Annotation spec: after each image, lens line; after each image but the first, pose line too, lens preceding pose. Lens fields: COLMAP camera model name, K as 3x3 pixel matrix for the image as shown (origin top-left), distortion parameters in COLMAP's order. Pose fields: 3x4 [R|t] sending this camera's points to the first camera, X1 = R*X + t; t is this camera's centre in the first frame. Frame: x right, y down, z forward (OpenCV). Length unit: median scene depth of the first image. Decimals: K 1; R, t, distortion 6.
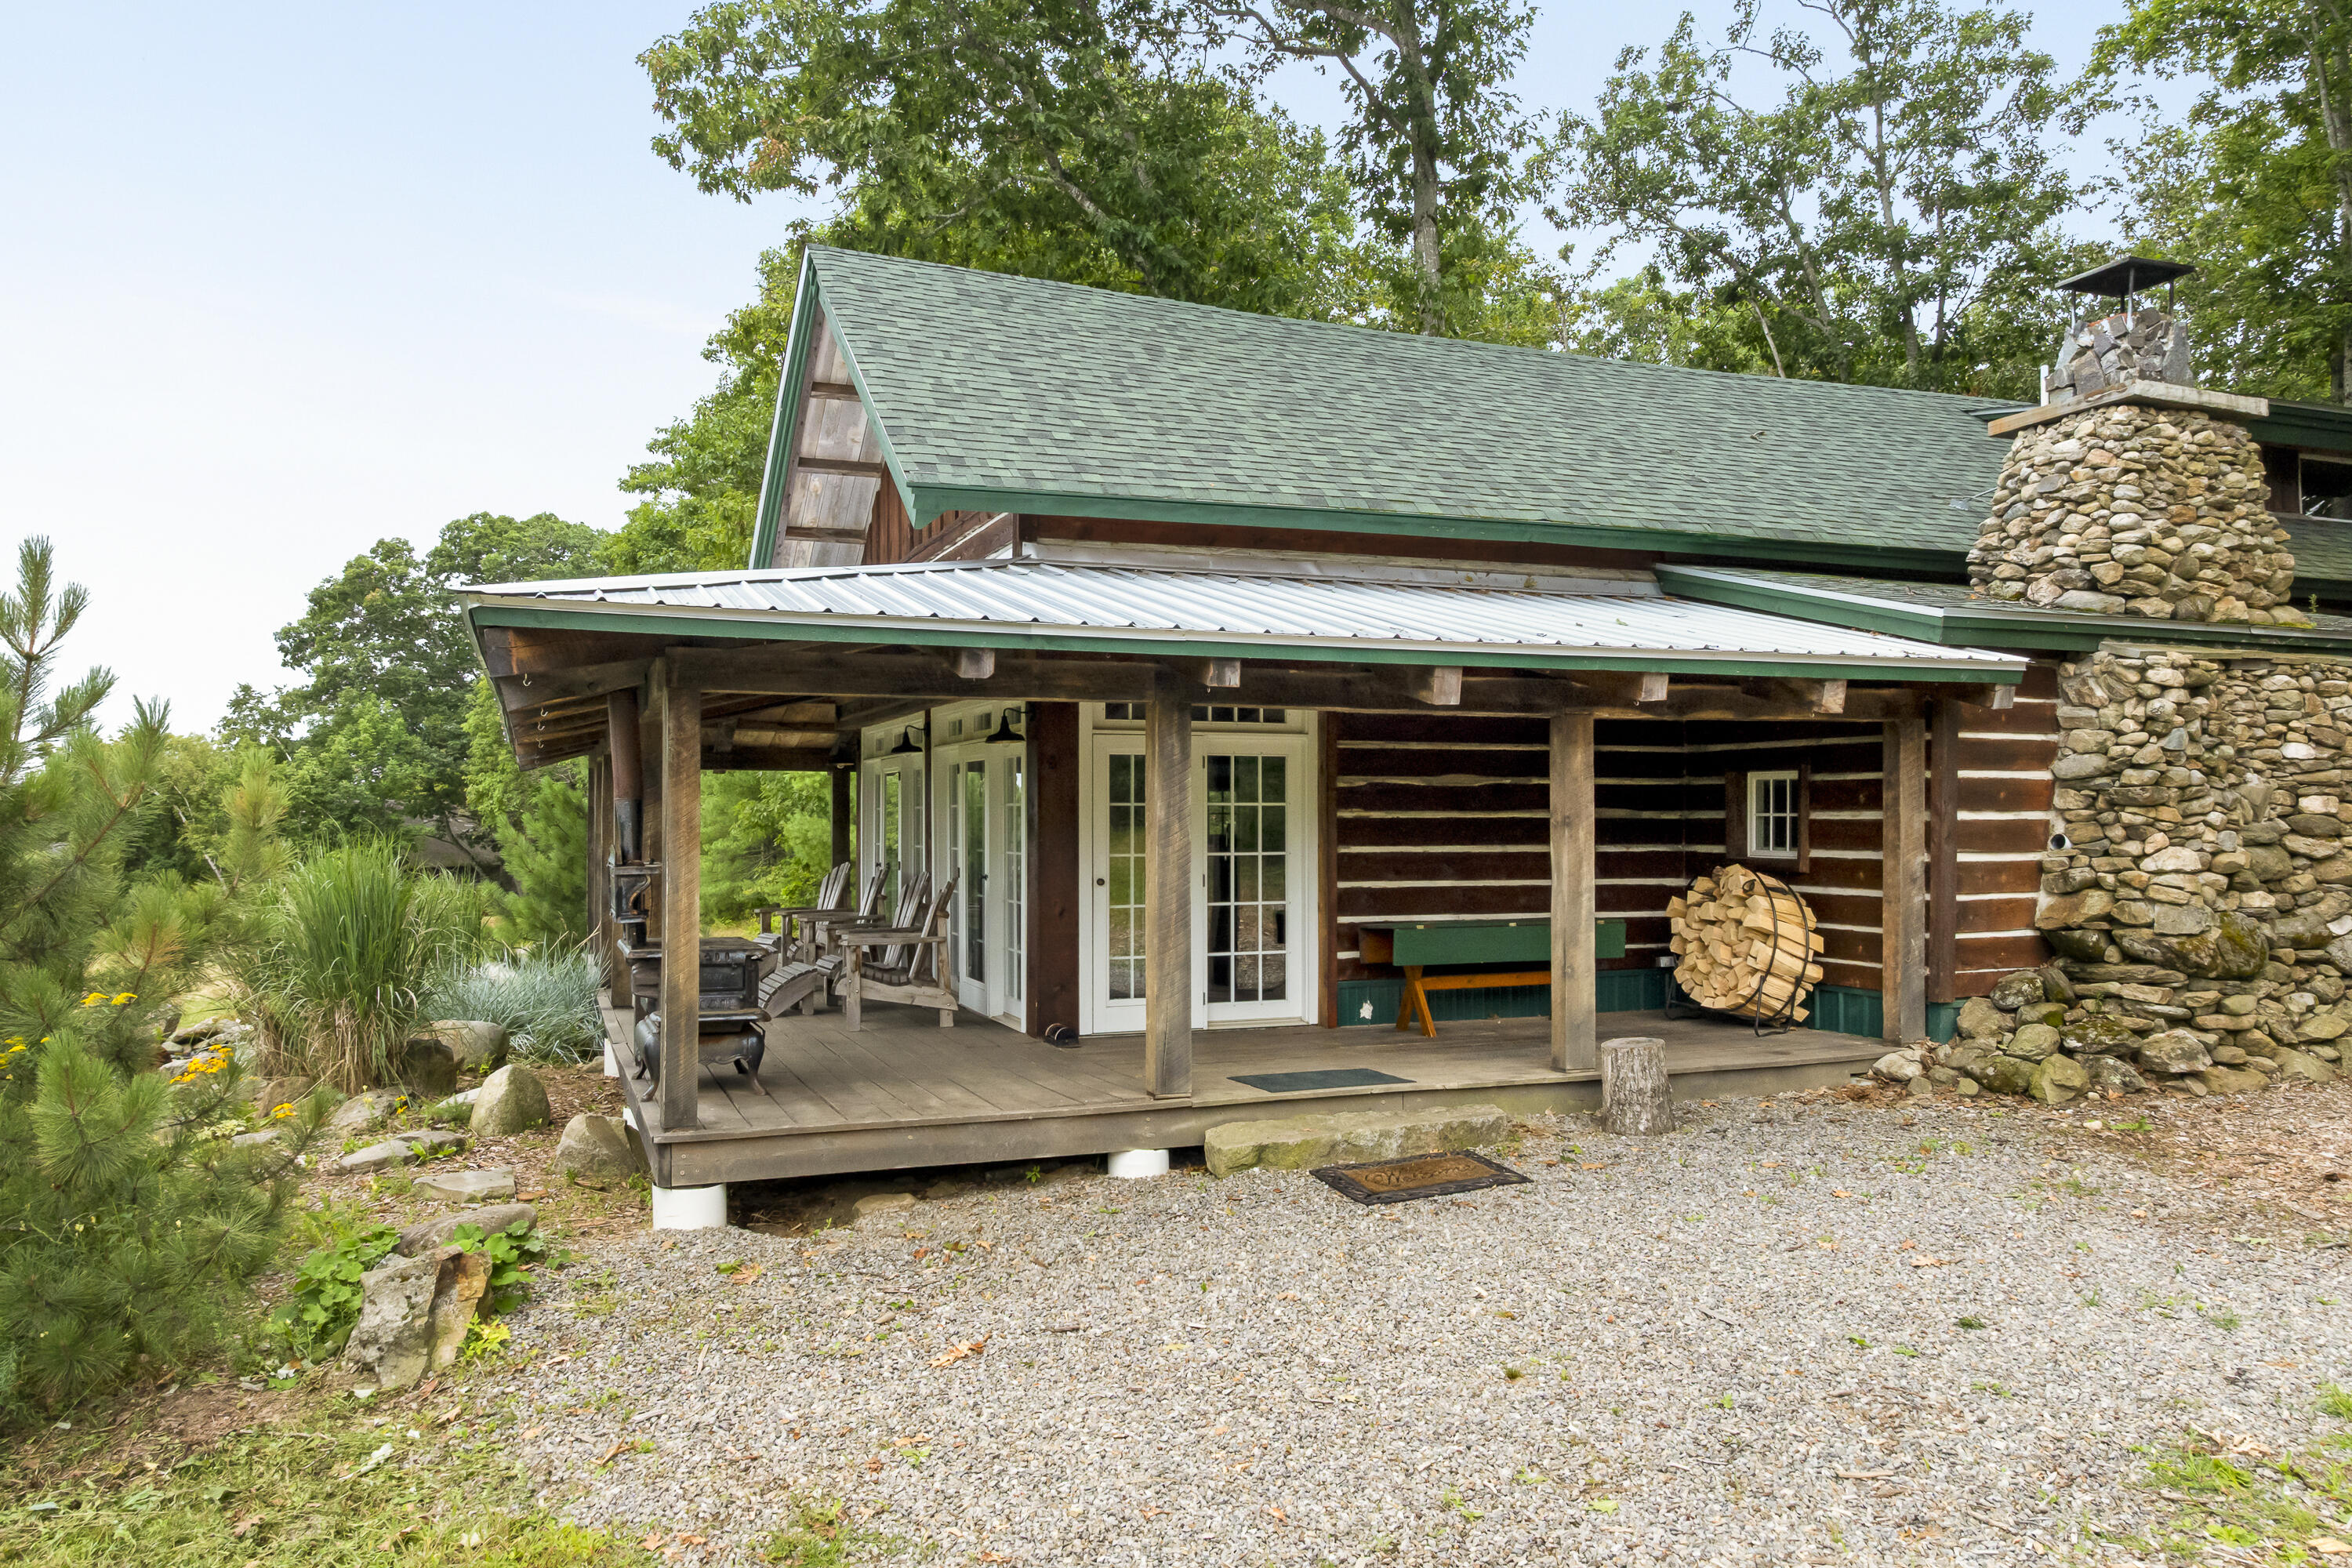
lens RADIAL K [[1638.5, 0, 1174.8], [0, 1638.5, 809.6], [0, 0, 1]] dist [-0.004016, -0.002481]
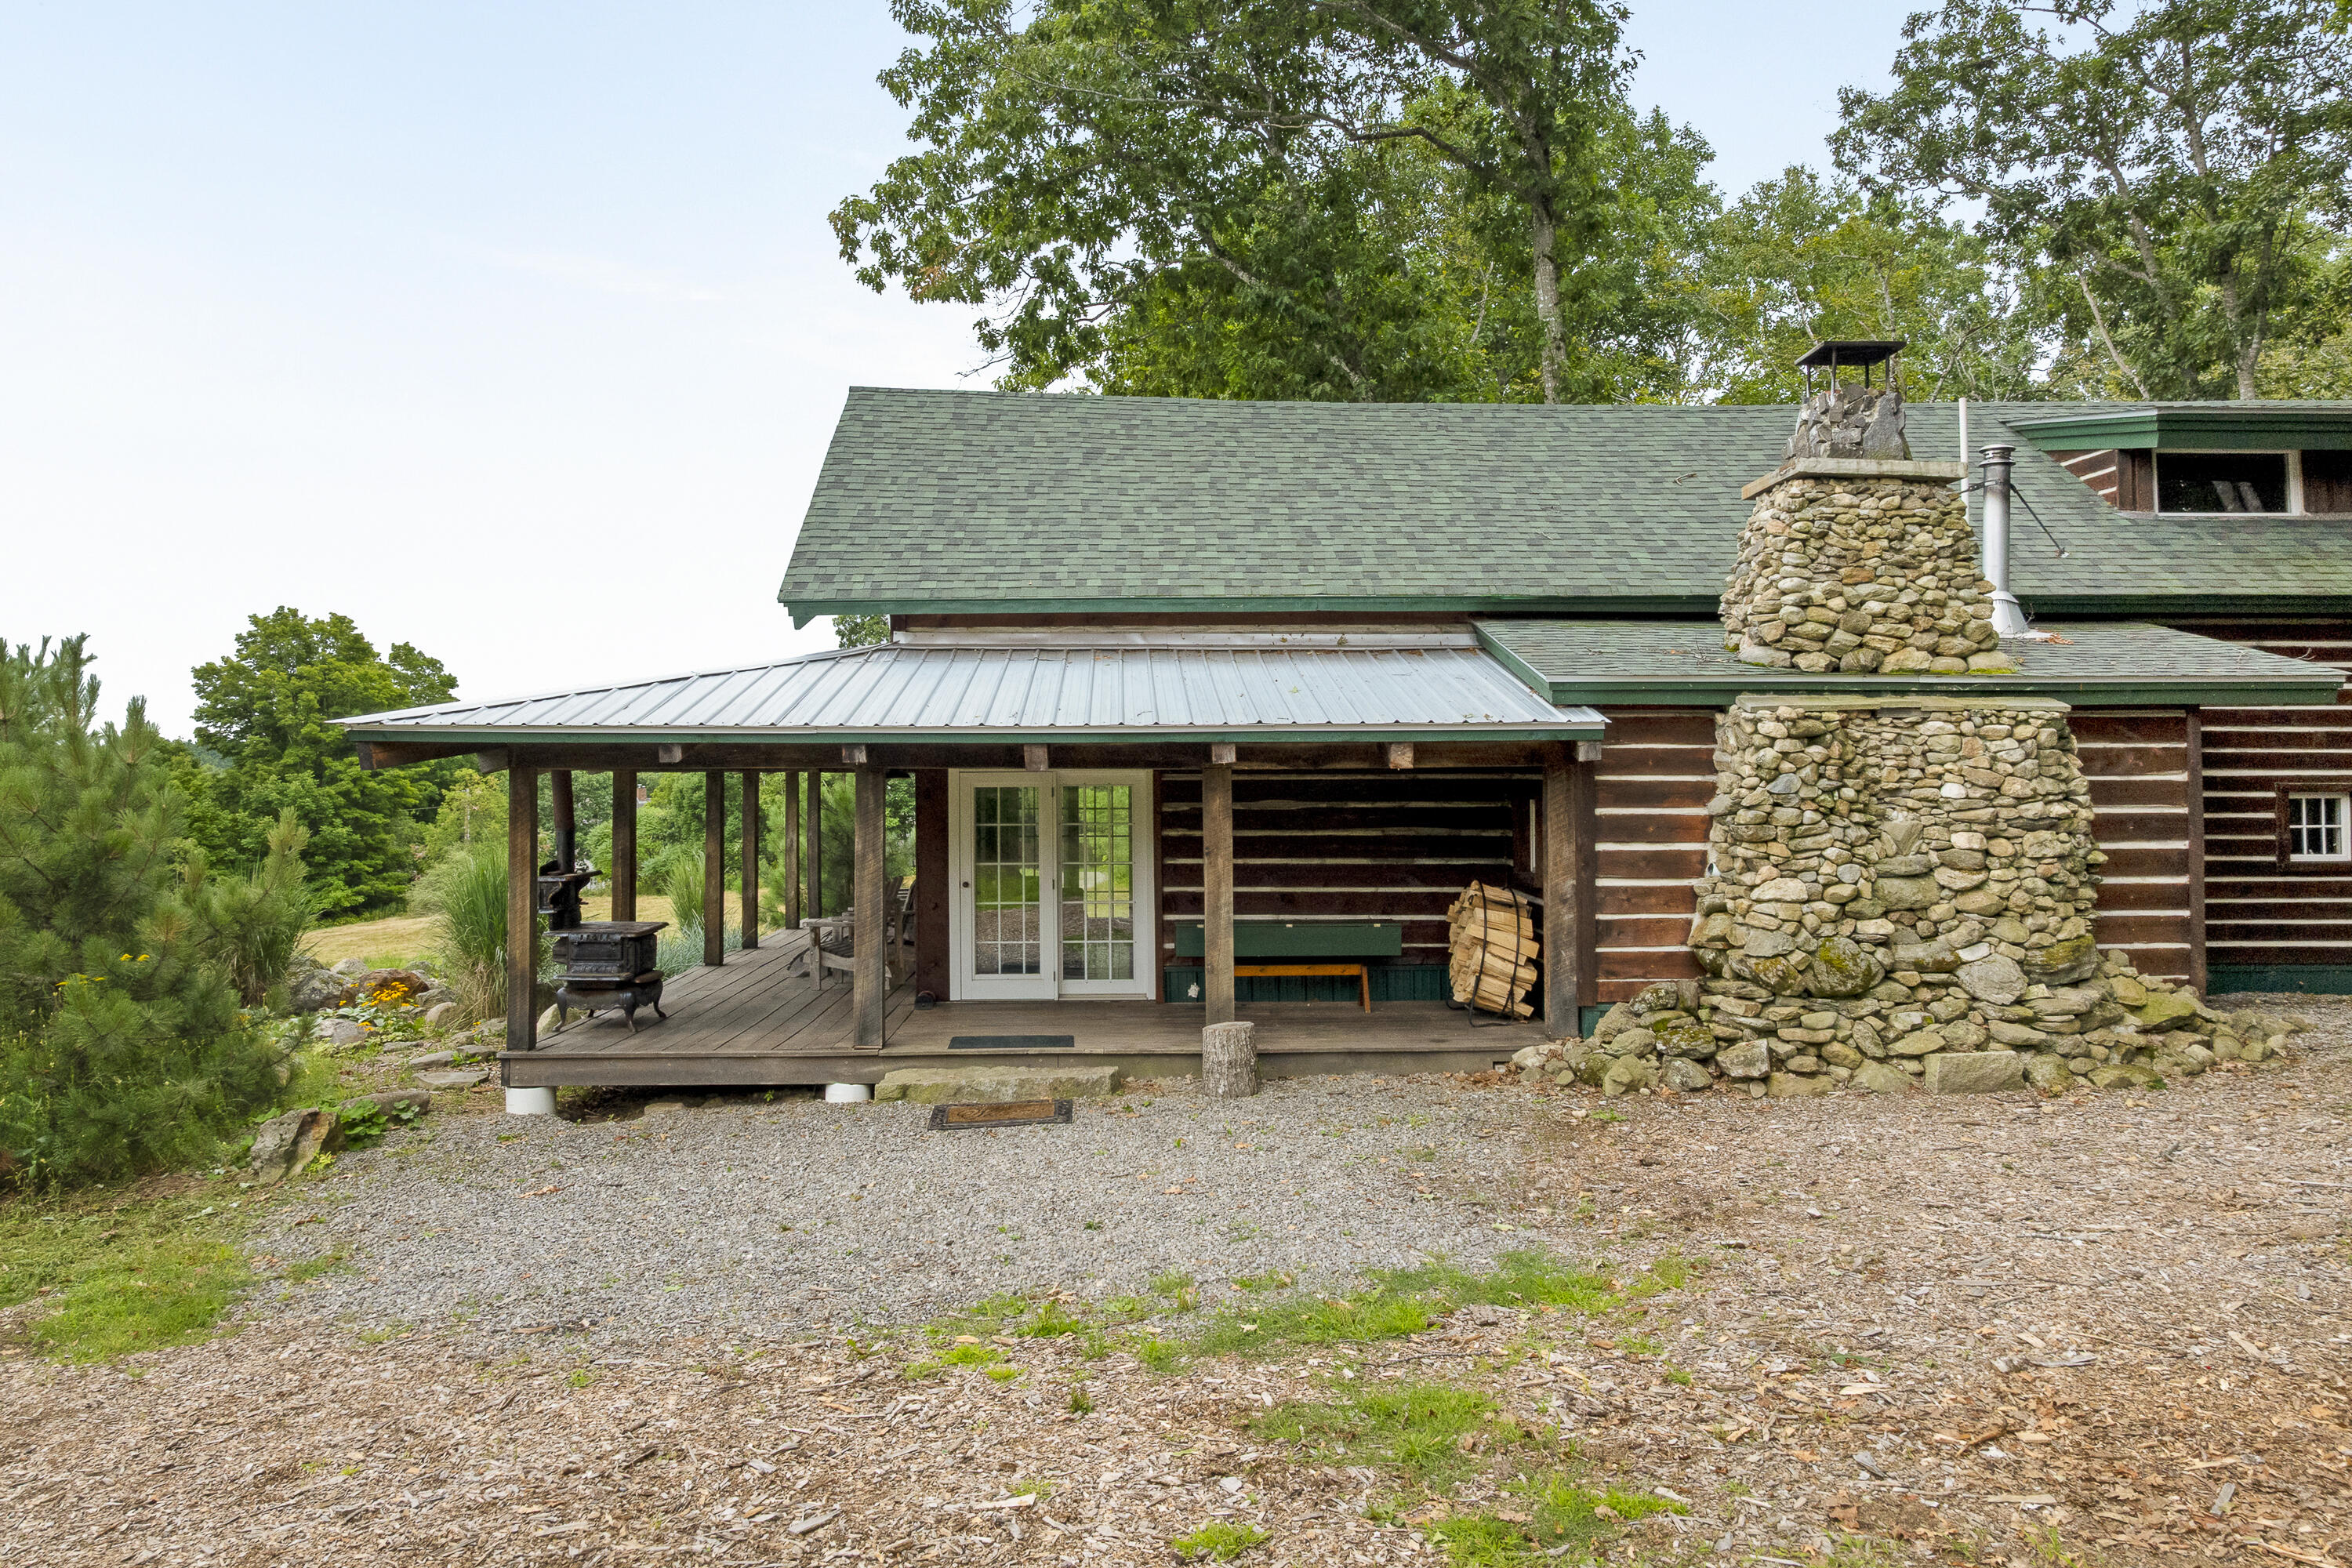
lens RADIAL K [[1602.1, 0, 1164.0], [0, 1602.1, 773.4], [0, 0, 1]] dist [-0.001718, 0.001599]
pose [[0.951498, 0.001453, -0.307653, 0.519087], [-0.000687, 0.999996, 0.002597, -0.050270], [0.307655, -0.002260, 0.951495, -0.182087]]
